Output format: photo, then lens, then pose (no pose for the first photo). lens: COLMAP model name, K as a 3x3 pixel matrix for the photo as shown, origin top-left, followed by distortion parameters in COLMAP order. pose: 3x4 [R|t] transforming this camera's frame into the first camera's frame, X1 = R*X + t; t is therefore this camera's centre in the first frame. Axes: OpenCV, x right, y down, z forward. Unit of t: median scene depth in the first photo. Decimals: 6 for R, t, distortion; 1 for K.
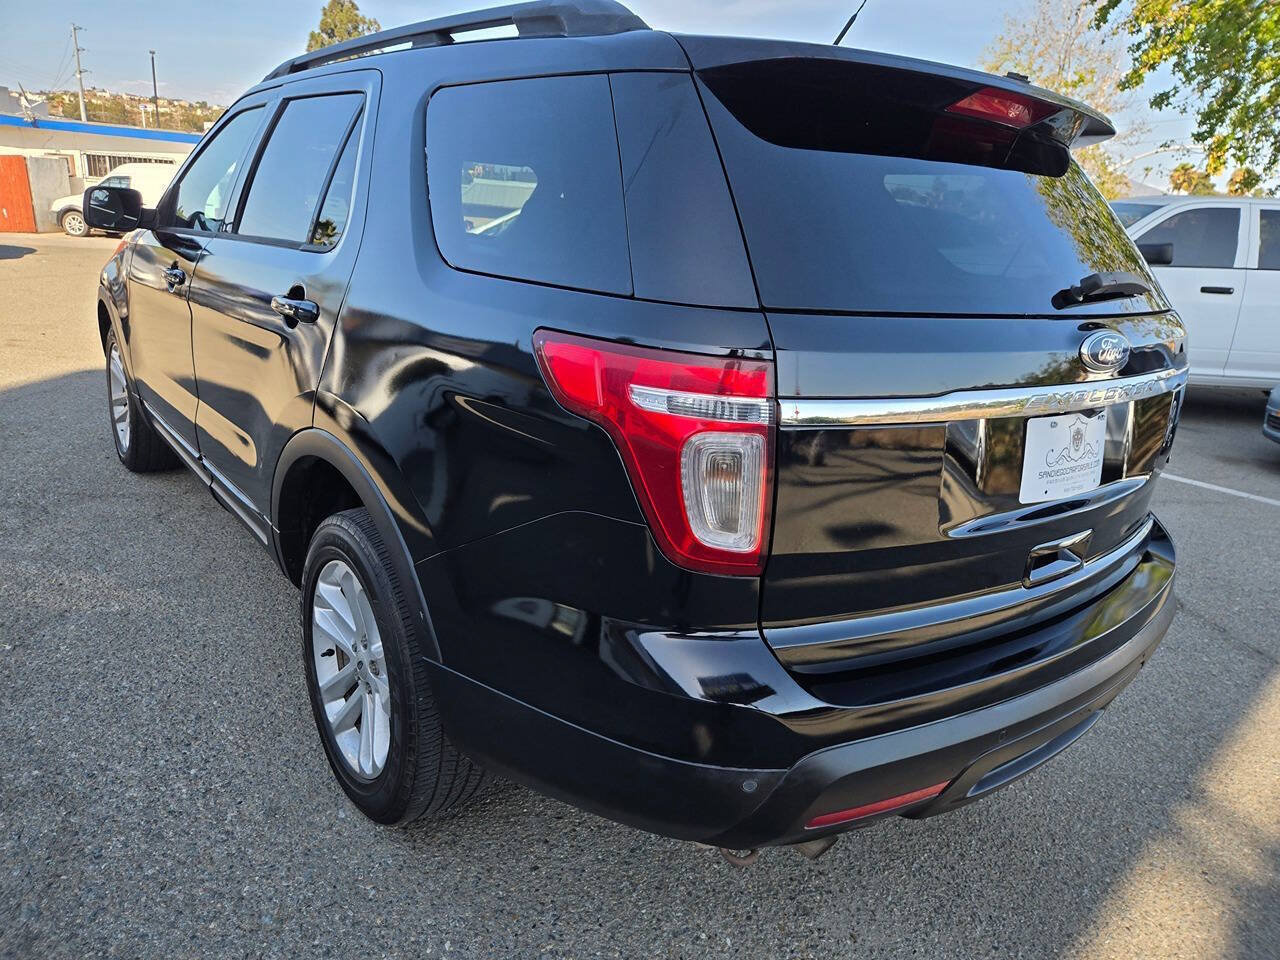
lens RADIAL K [[858.1, 0, 632.7], [0, 858.1, 470.6], [0, 0, 1]] dist [0.075874, -0.047415]
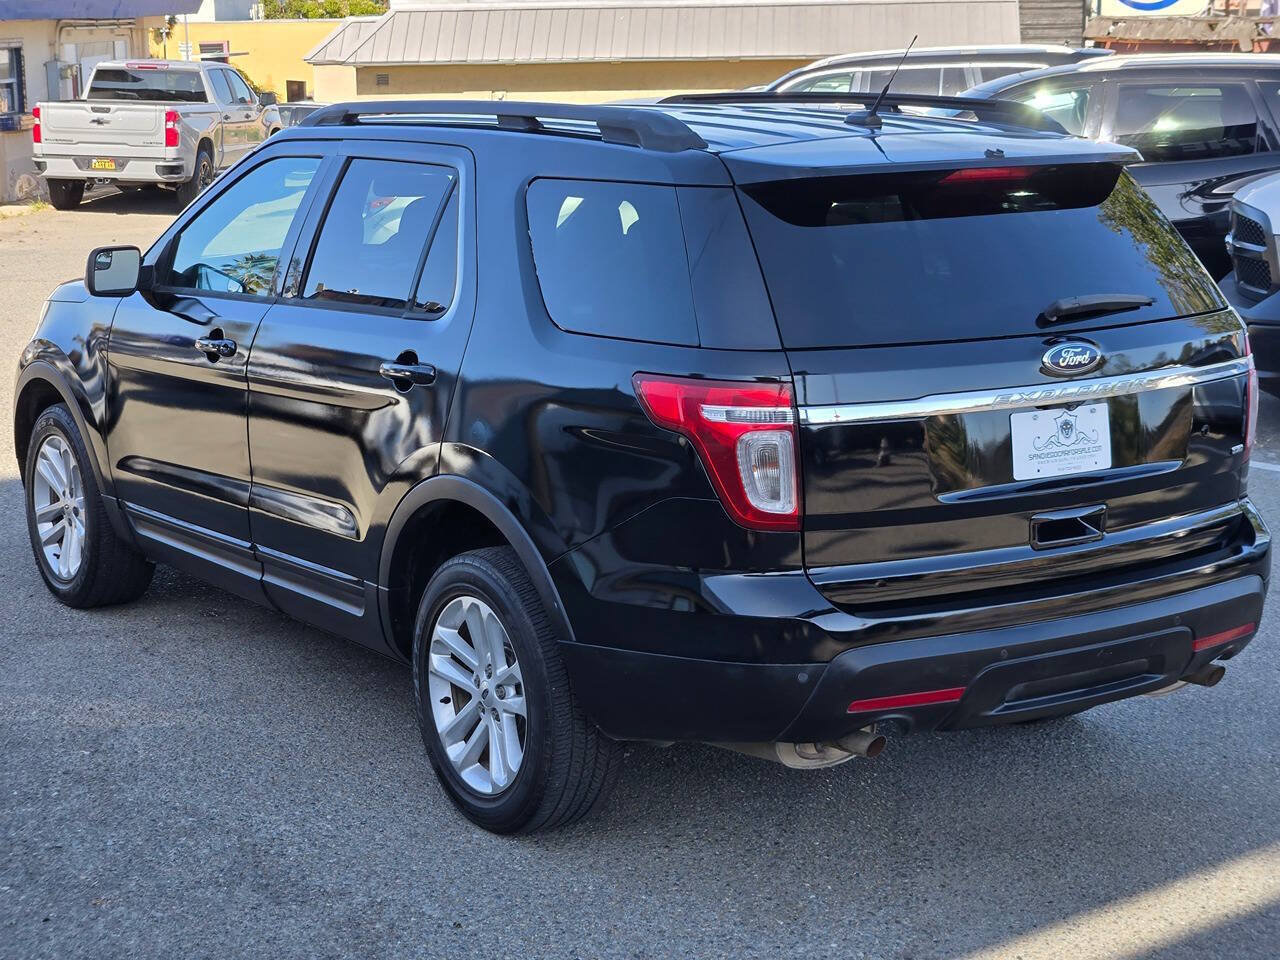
lens RADIAL K [[2888.0, 0, 640.0], [0, 2888.0, 480.0], [0, 0, 1]] dist [0.051102, 0.508353]
pose [[0.993905, -0.071637, -0.083795, 0.273641], [0.061303, 0.990881, -0.119987, 0.562929], [0.091626, 0.114119, 0.989233, -3.571524]]
